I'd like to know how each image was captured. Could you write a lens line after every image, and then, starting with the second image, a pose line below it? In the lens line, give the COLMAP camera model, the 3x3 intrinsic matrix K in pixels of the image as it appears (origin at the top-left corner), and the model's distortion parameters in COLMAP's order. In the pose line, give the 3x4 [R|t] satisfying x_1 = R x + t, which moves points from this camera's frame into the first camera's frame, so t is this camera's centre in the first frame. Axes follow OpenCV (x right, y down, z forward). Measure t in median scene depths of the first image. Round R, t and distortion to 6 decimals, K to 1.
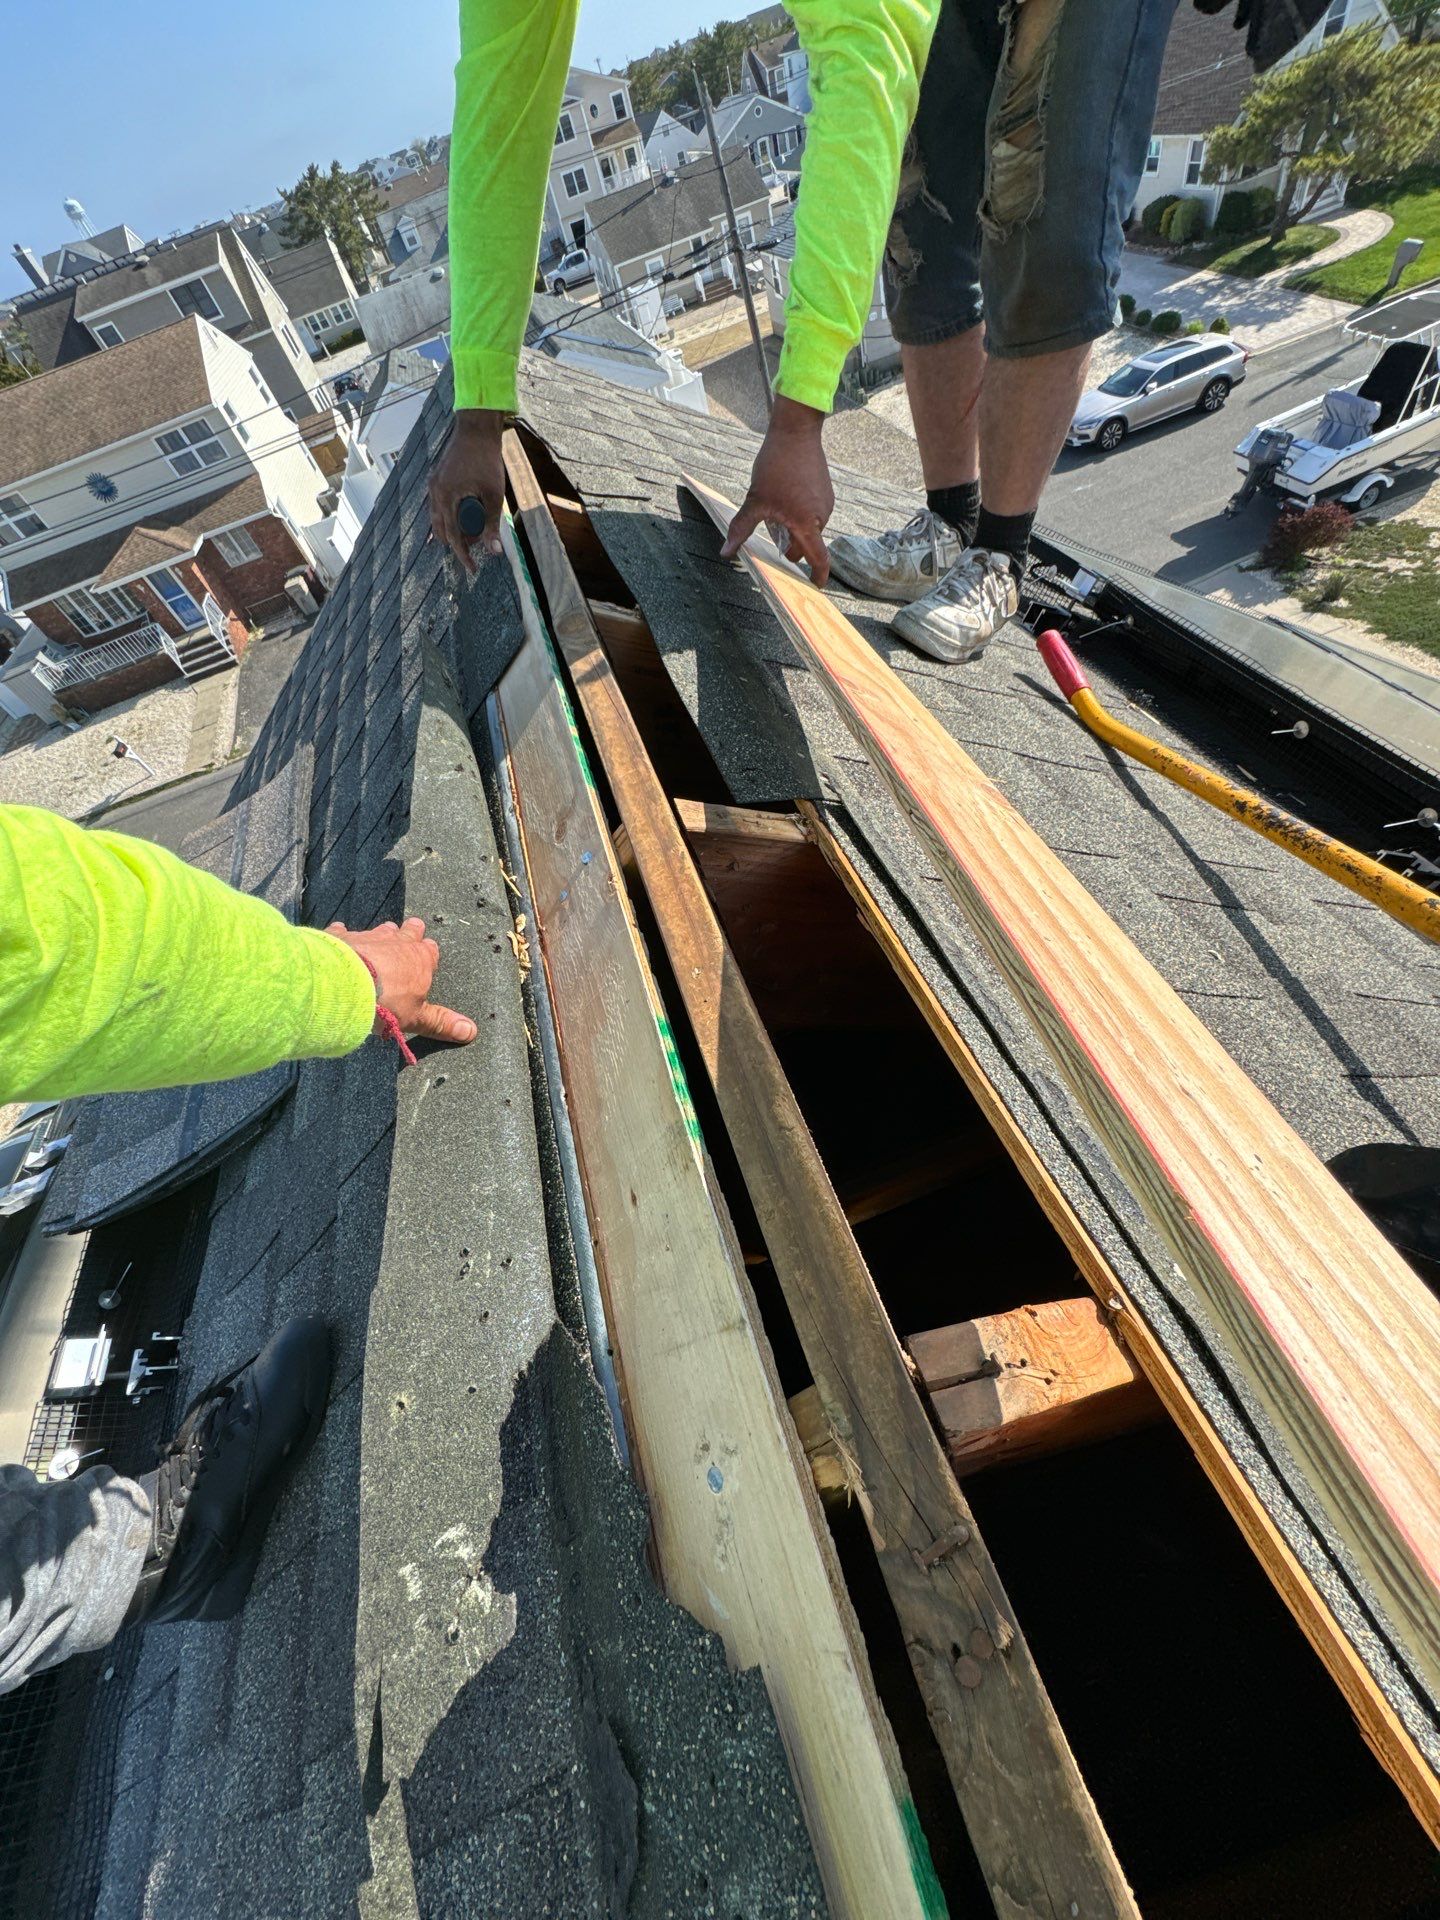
lens RADIAL K [[764.9, 0, 717.8], [0, 764.9, 963.0], [0, 0, 1]] dist [-0.002685, -0.000437]
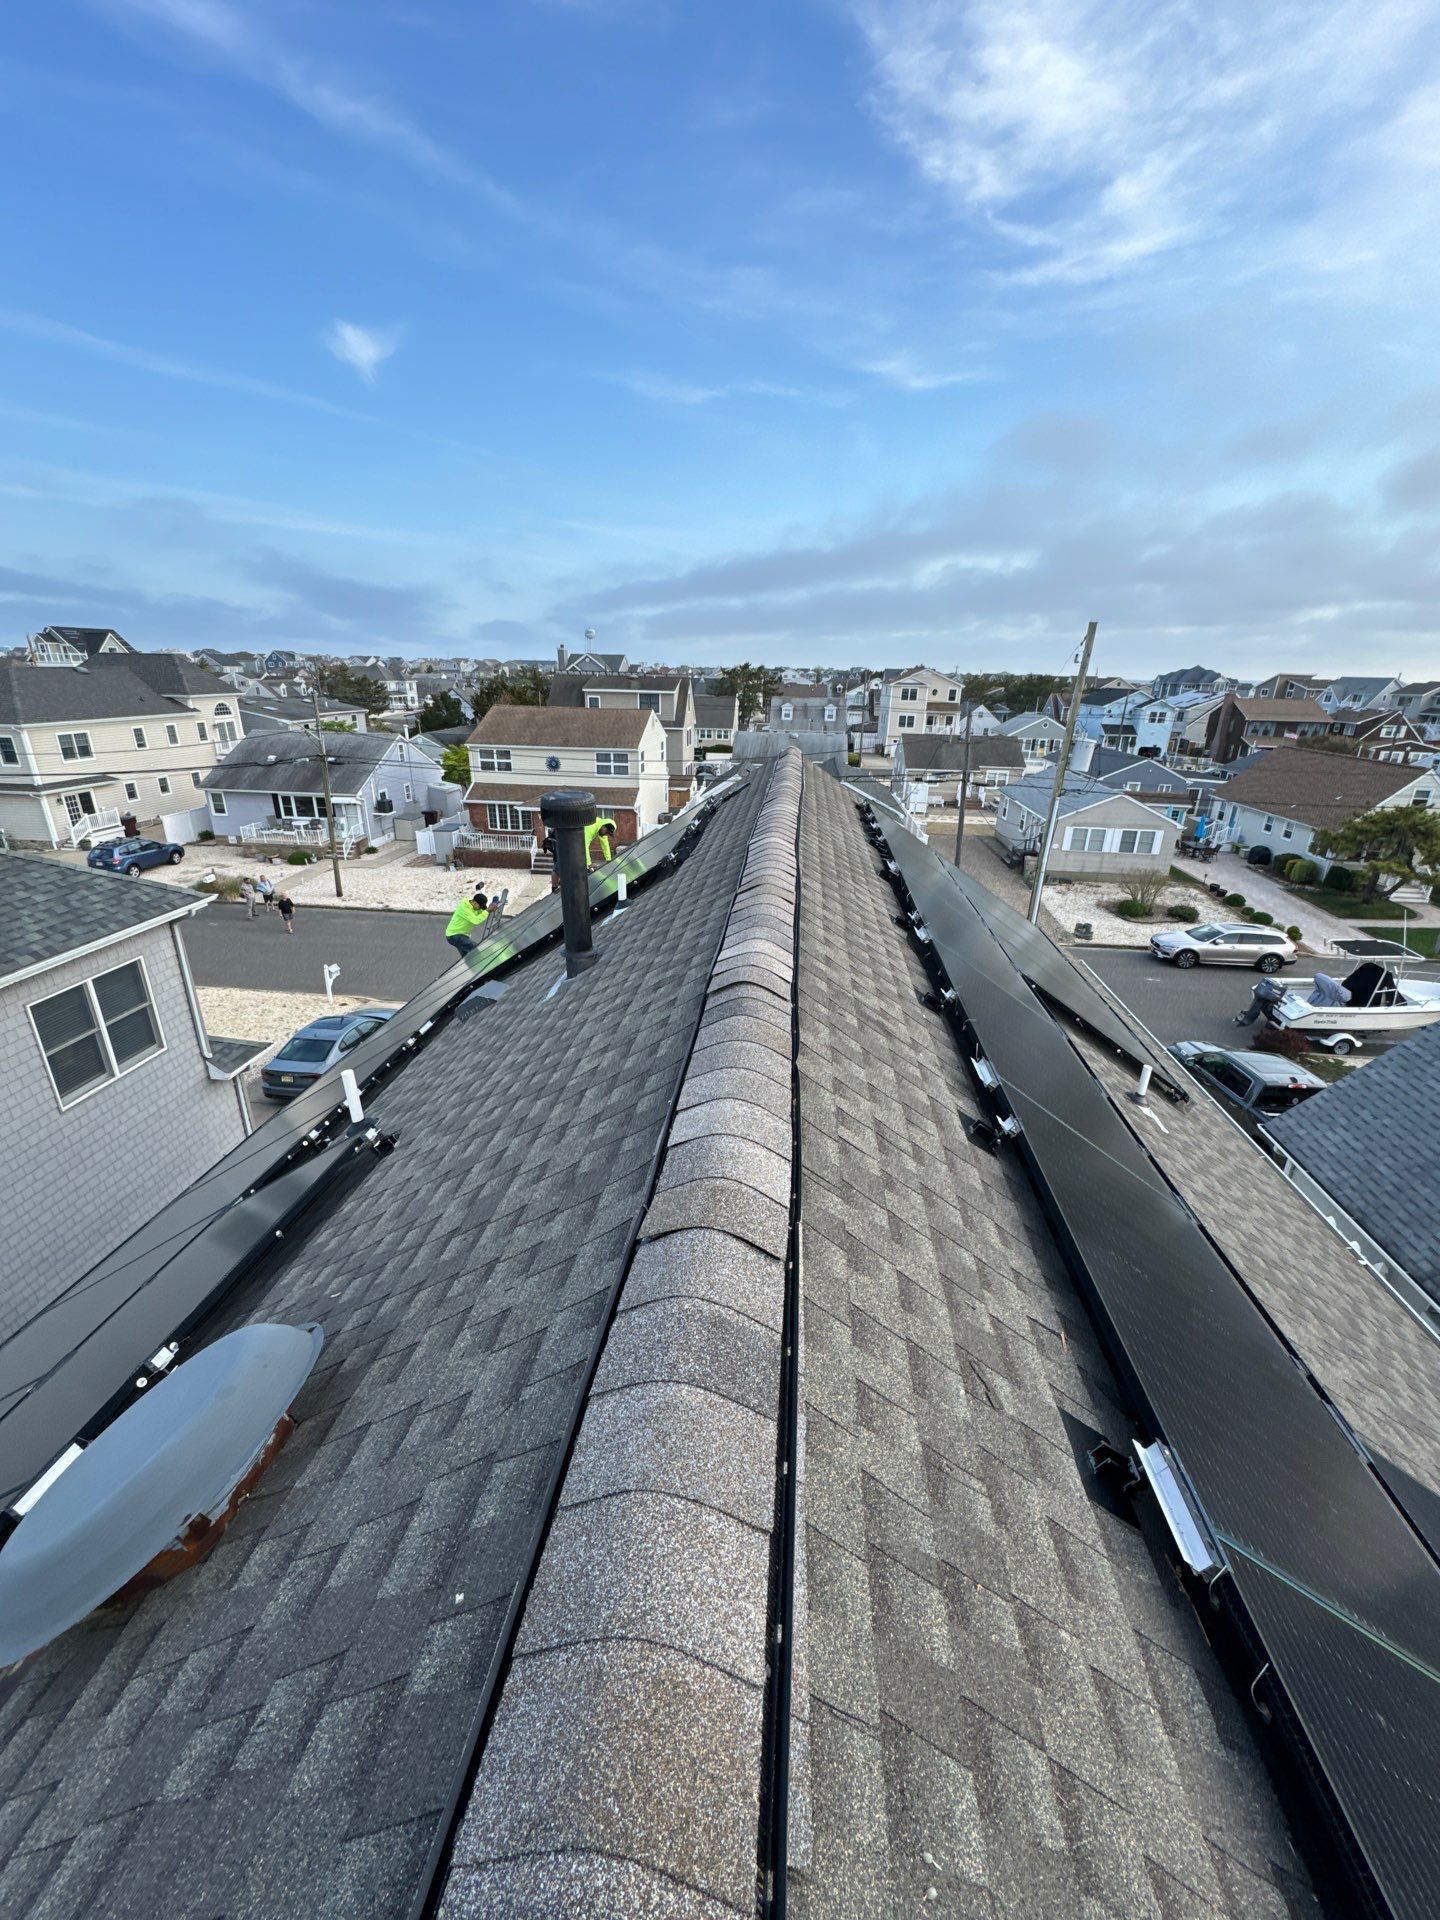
lens RADIAL K [[760.0, 0, 720.8], [0, 760.0, 961.7], [0, 0, 1]] dist [-0.003455, -0.000178]
pose [[0.892885, 0.374000, -0.250760, 0.080534], [-0.447157, 0.801995, -0.396049, 0.193435], [0.052986, 0.465755, 0.883326, -0.216249]]
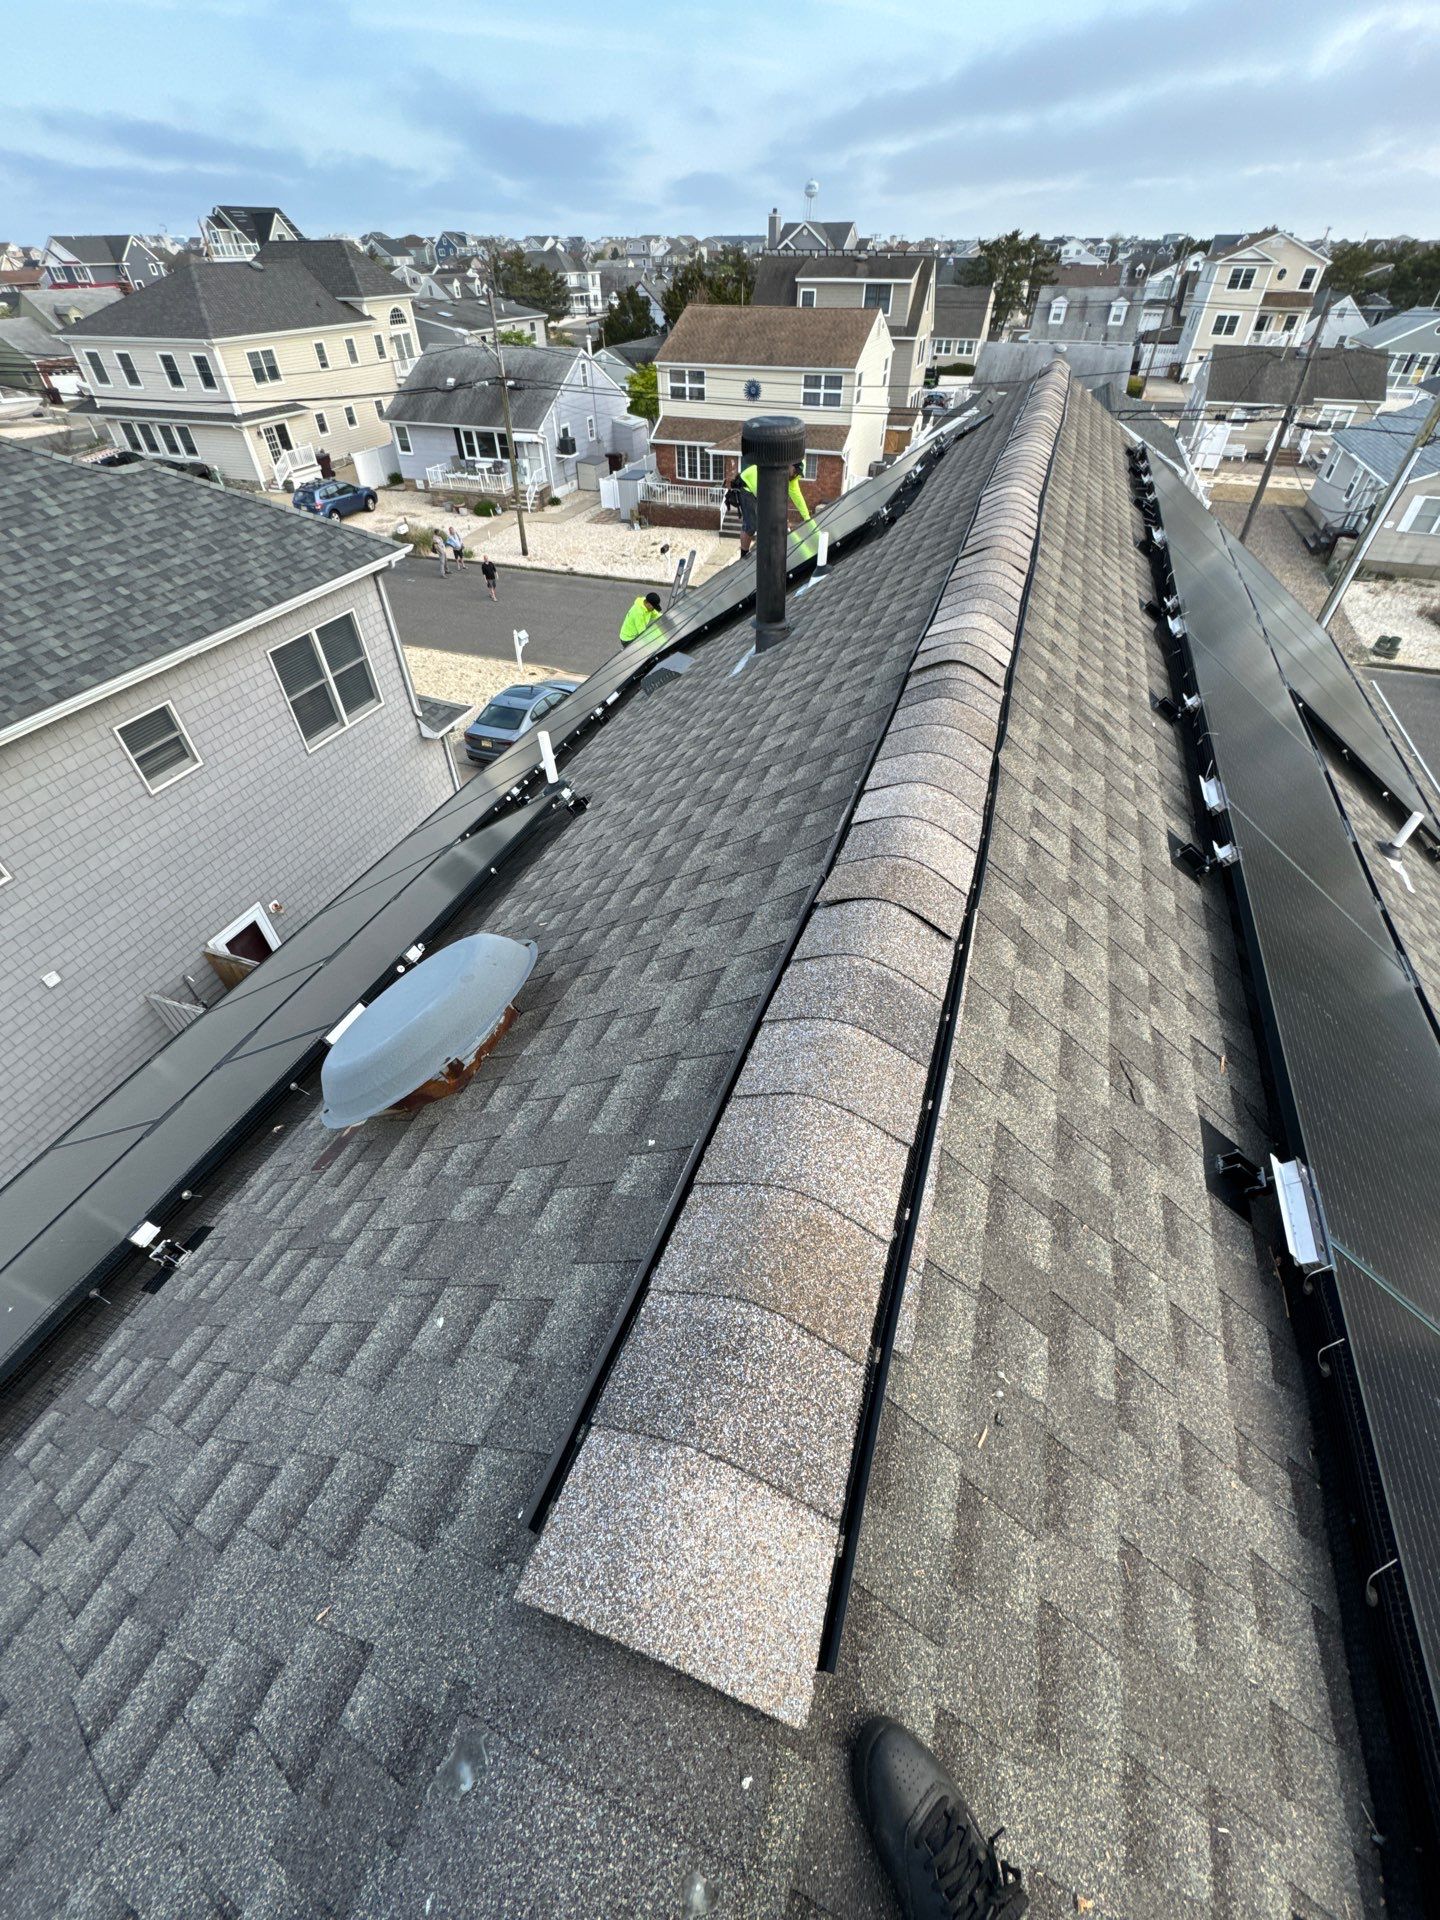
lens RADIAL K [[760.0, 0, 720.8], [0, 760.0, 961.7], [0, 0, 1]] dist [-0.003455, -0.000178]
pose [[0.784634, 0.566385, -0.252105, 0.080349], [-0.577125, 0.815832, 0.036662, 0.196206], [0.226440, 0.116730, 0.967005, -0.215556]]
